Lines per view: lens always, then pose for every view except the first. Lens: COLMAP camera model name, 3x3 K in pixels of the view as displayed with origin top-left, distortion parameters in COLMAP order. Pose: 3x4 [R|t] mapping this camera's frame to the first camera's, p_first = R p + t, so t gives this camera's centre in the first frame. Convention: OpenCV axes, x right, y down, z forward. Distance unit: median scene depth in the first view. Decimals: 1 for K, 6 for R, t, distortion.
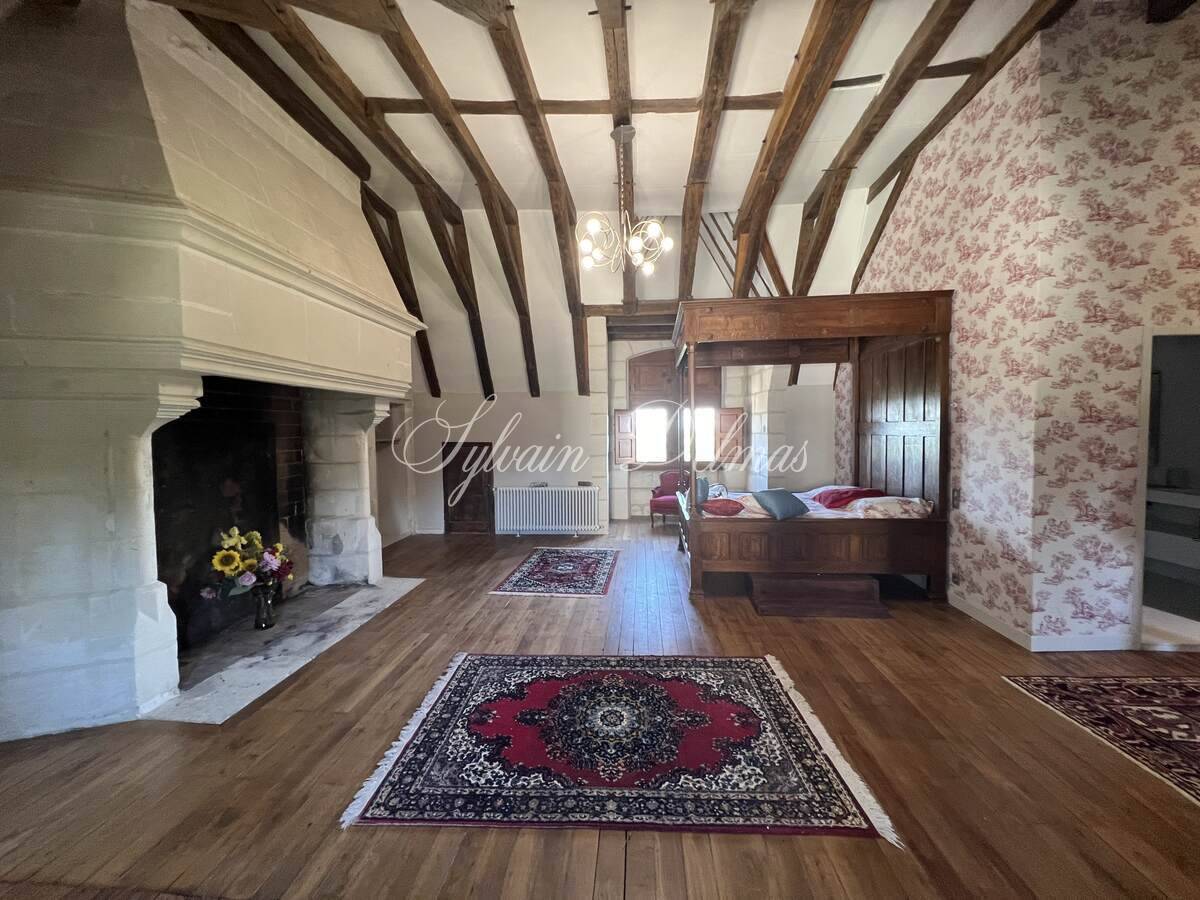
lens RADIAL K [[477.9, 0, 600.5], [0, 477.9, 450.3], [0, 0, 1]] dist [0.000794, 0.000103]
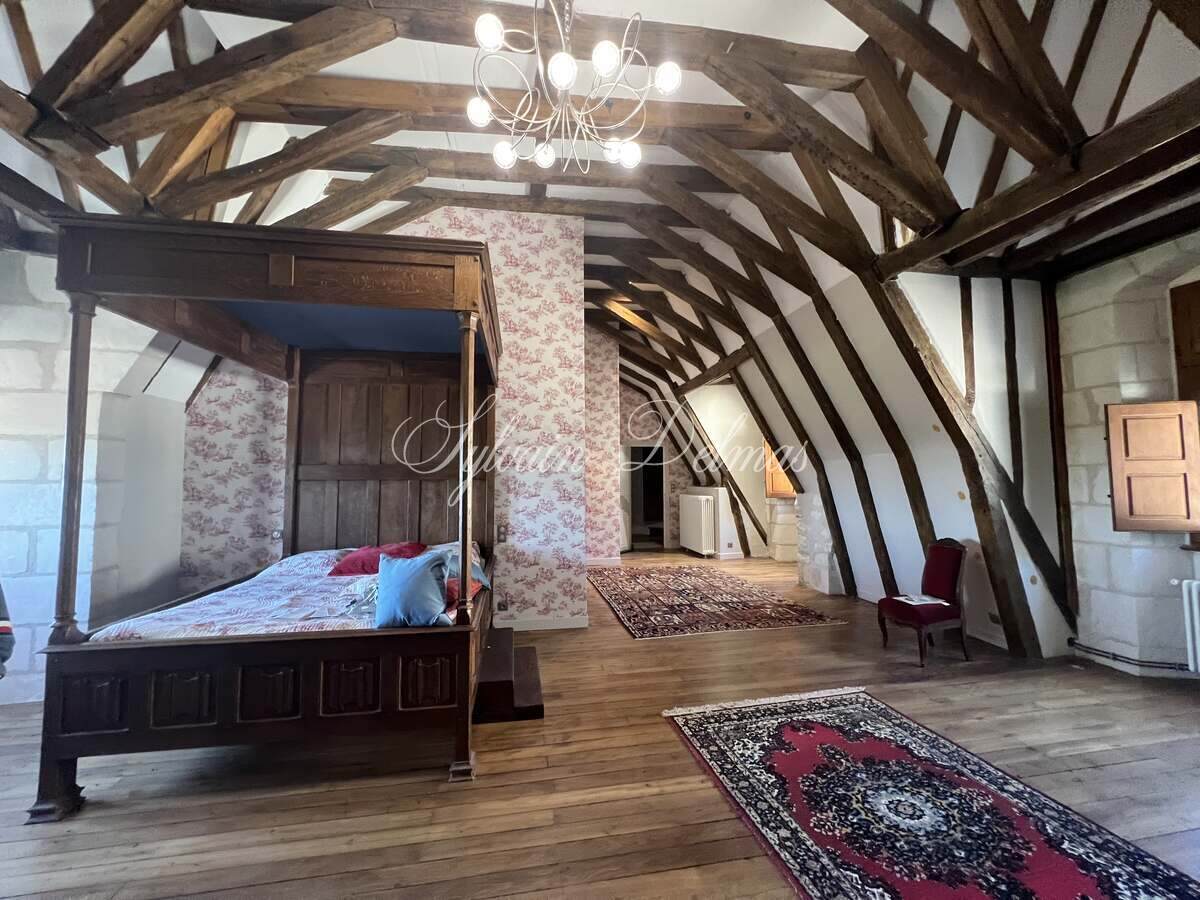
lens RADIAL K [[477.9, 0, 598.7], [0, 477.9, 448.2], [0, 0, 1]] dist [0.000794, 0.000103]
pose [[-0.264188, 0.072382, 0.961751, -0.573447], [0.051875, 0.996803, -0.060770, -0.027271], [-0.963075, 0.033836, -0.267098, 1.462955]]
